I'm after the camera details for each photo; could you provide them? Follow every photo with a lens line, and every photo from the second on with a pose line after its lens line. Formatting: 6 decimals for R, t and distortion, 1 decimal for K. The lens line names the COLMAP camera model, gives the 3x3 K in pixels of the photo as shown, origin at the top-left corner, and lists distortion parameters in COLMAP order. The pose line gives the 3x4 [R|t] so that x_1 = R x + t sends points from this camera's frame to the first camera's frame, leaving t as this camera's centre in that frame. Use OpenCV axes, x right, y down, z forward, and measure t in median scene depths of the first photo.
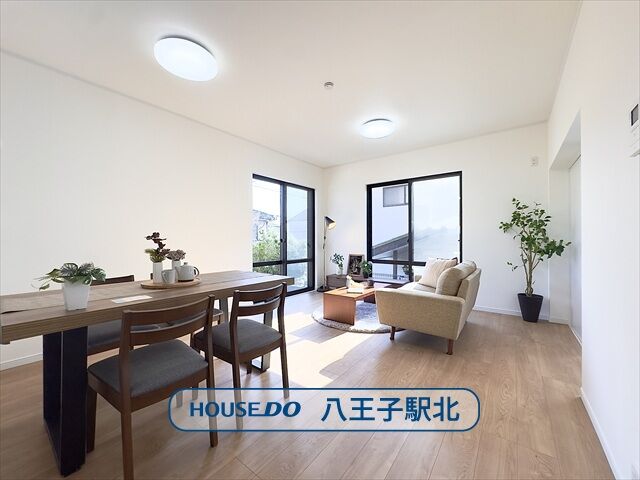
lens RADIAL K [[254.5, 0, 321.5], [0, 254.5, 240.5], [0, 0, 1]] dist [-0.004292, -0.001540]
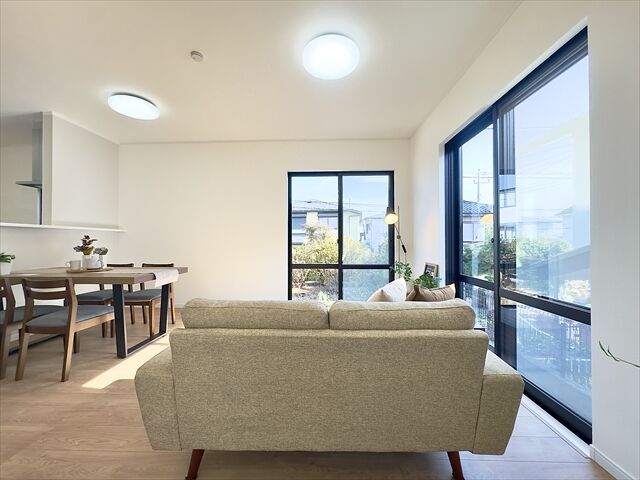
lens RADIAL K [[254.5, 0, 320.8], [0, 254.5, 238.3], [0, 0, 1]] dist [-0.004292, -0.001540]
pose [[0.591124, -0.003304, -0.806574, 0.494907], [-0.002317, 0.999981, -0.005794, -0.003409], [0.806578, 0.005293, 0.591104, 0.442243]]
